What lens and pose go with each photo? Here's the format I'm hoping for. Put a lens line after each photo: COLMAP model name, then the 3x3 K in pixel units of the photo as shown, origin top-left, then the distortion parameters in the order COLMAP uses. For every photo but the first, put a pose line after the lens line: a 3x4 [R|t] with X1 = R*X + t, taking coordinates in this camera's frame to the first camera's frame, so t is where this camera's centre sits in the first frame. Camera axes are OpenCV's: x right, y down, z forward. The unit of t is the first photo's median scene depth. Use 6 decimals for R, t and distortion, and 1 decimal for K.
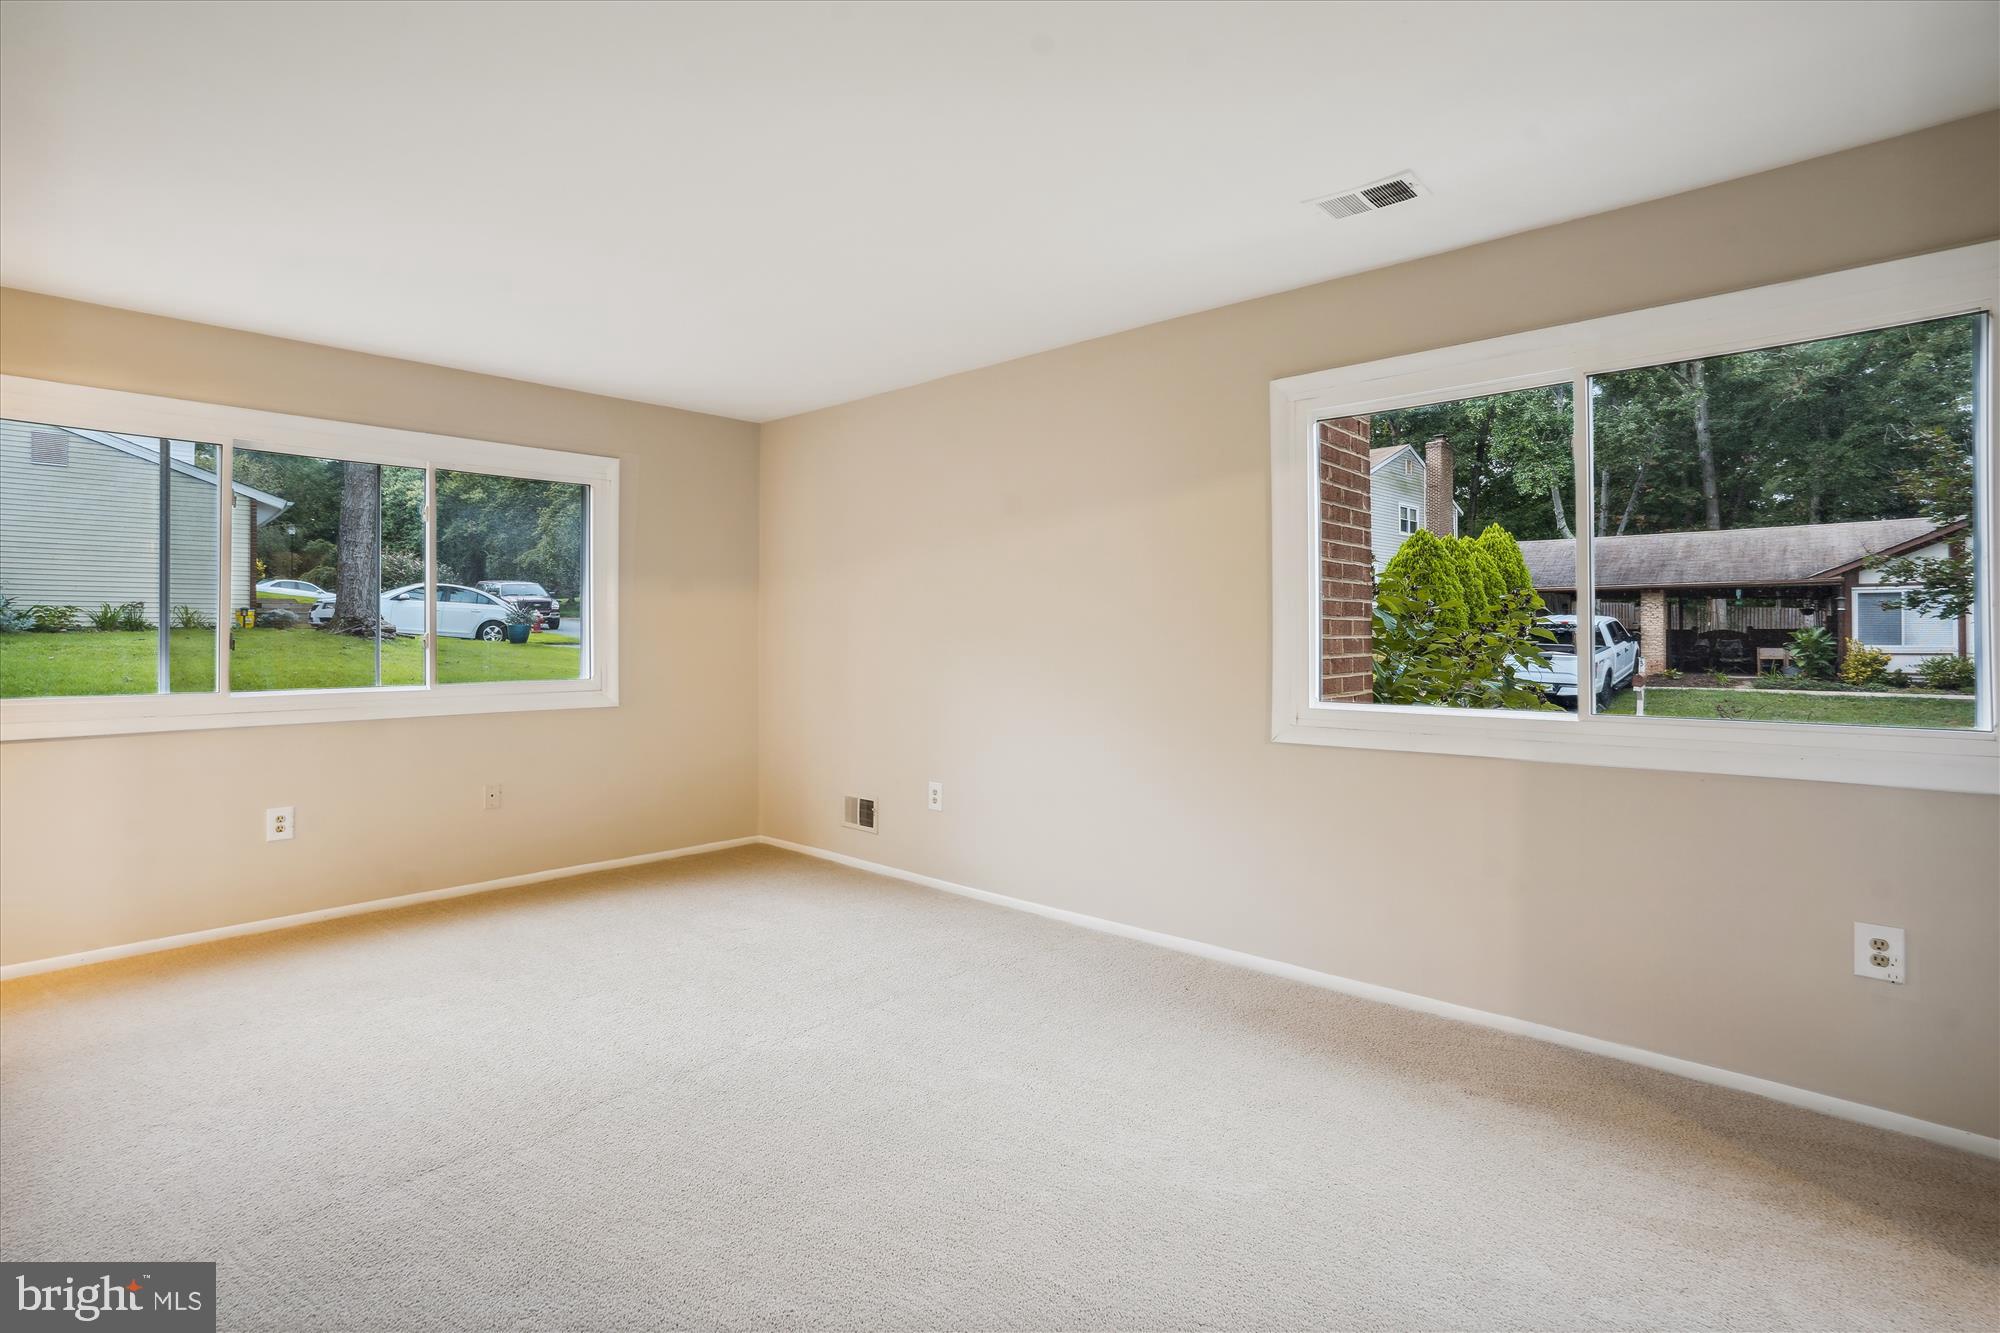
lens RADIAL K [[985.4, 0, 996.5], [0, 985.4, 627.3], [0, 0, 1]] dist [0.000103, 0.000035]
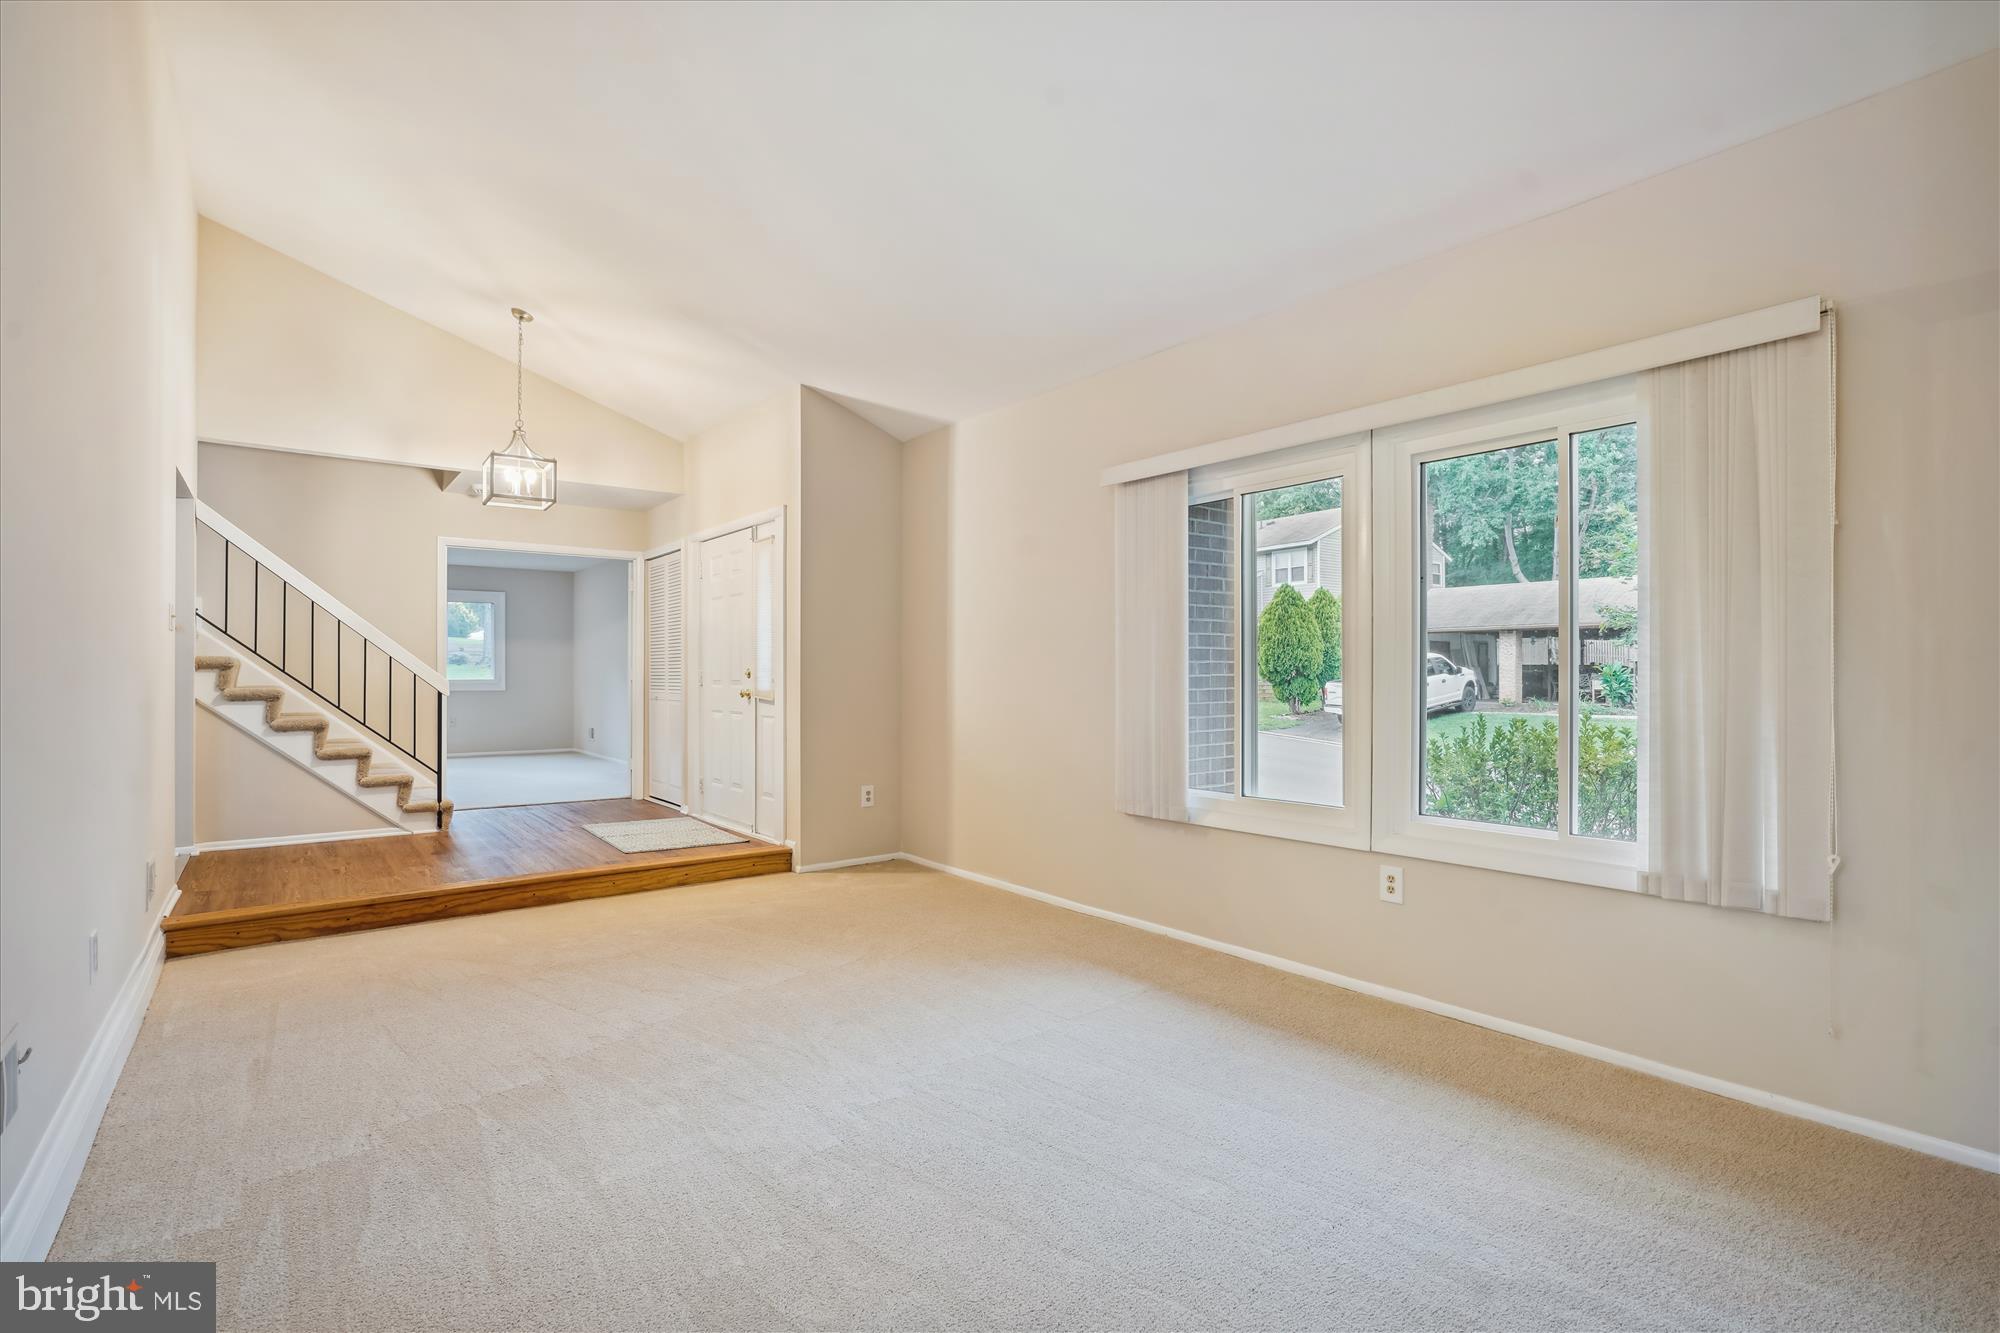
lens RADIAL K [[930.1, 0, 1000.0], [0, 930.1, 666.5], [0, 0, 1]] dist [-0.000603, -0.000093]
pose [[0.990503, 0.000164, -0.137494, 0.160514], [0.000426, 0.999991, 0.004259, 0.000026], [0.137493, -0.004277, 0.990494, -0.143252]]
